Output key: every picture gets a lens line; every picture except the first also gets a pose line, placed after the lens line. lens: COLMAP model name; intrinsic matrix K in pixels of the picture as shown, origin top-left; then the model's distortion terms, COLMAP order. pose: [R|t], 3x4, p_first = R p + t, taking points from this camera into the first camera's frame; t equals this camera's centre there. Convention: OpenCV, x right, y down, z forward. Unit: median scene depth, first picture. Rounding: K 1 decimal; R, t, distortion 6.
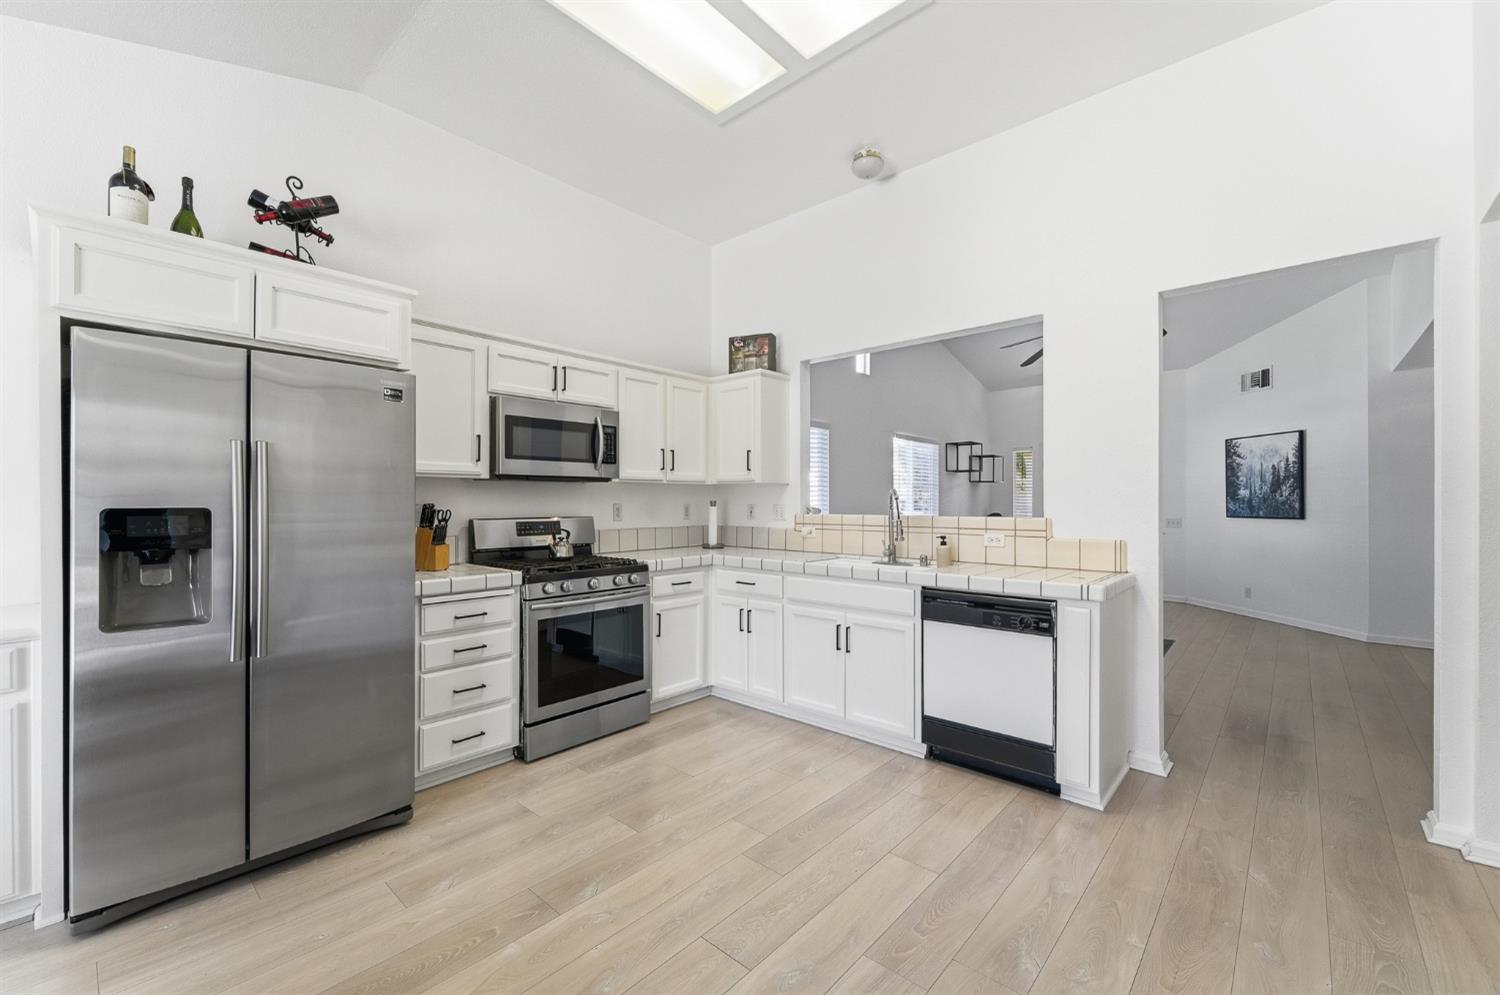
lens RADIAL K [[618.7, 0, 757.4], [0, 618.7, 495.5], [0, 0, 1]] dist [0.001457, -0.000589]
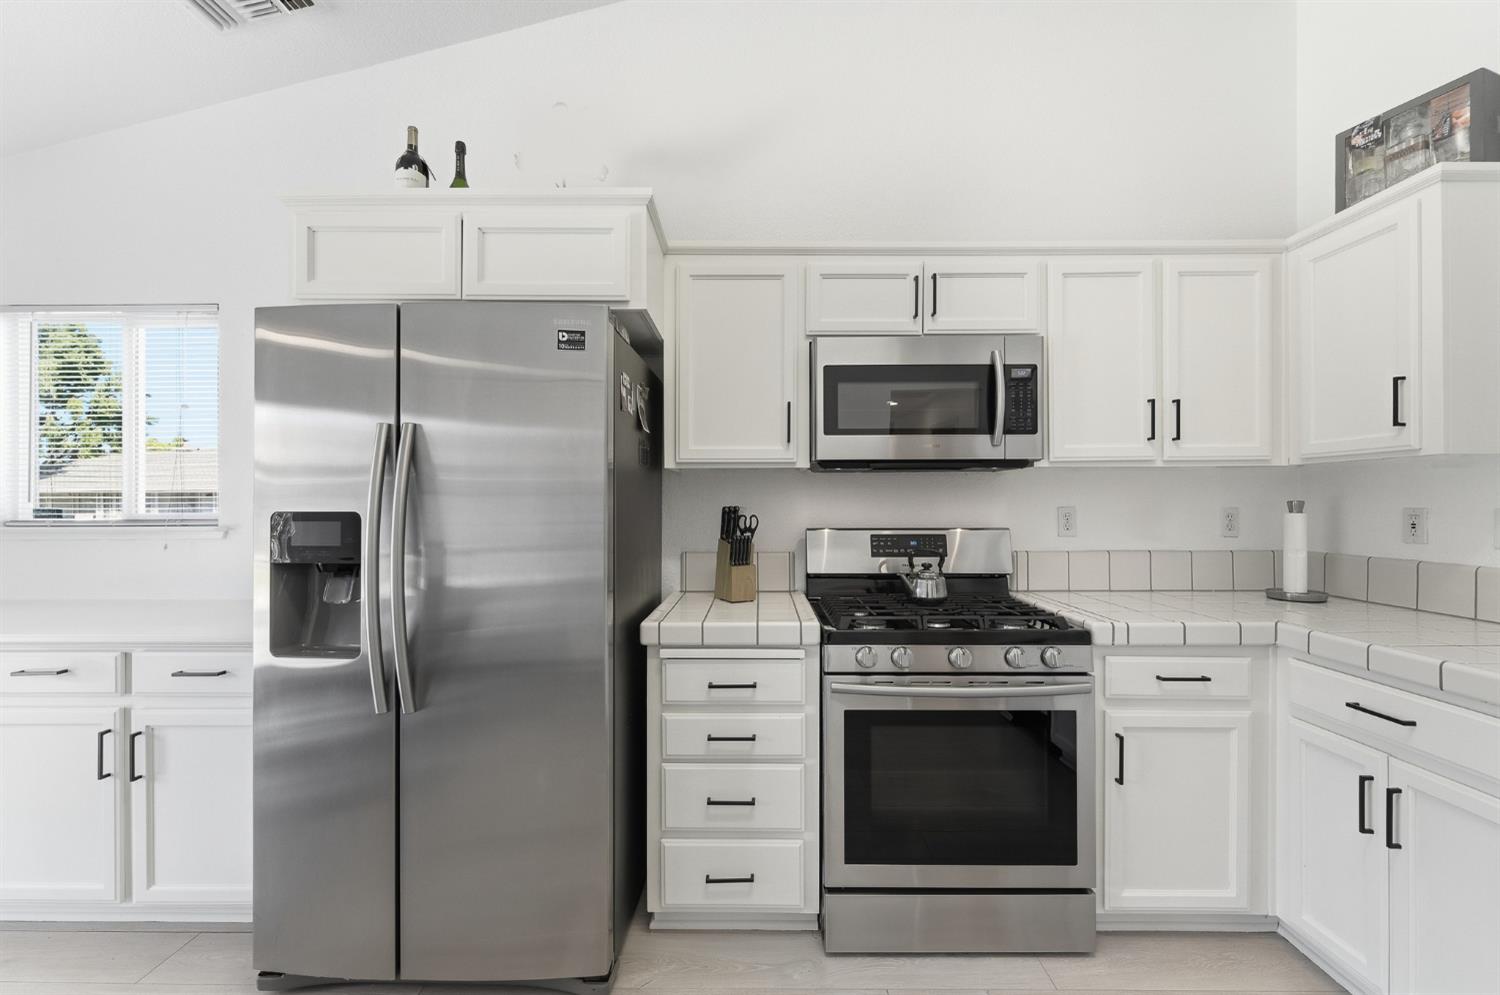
lens RADIAL K [[618.7, 0, 743.2], [0, 618.7, 502.8], [0, 0, 1]] dist [0.001457, -0.000589]
pose [[0.653451, -0.001853, -0.756966, 0.014789], [0.009309, 0.999941, 0.005588, 0.004583], [0.756911, -0.010698, 0.653430, 0.467633]]
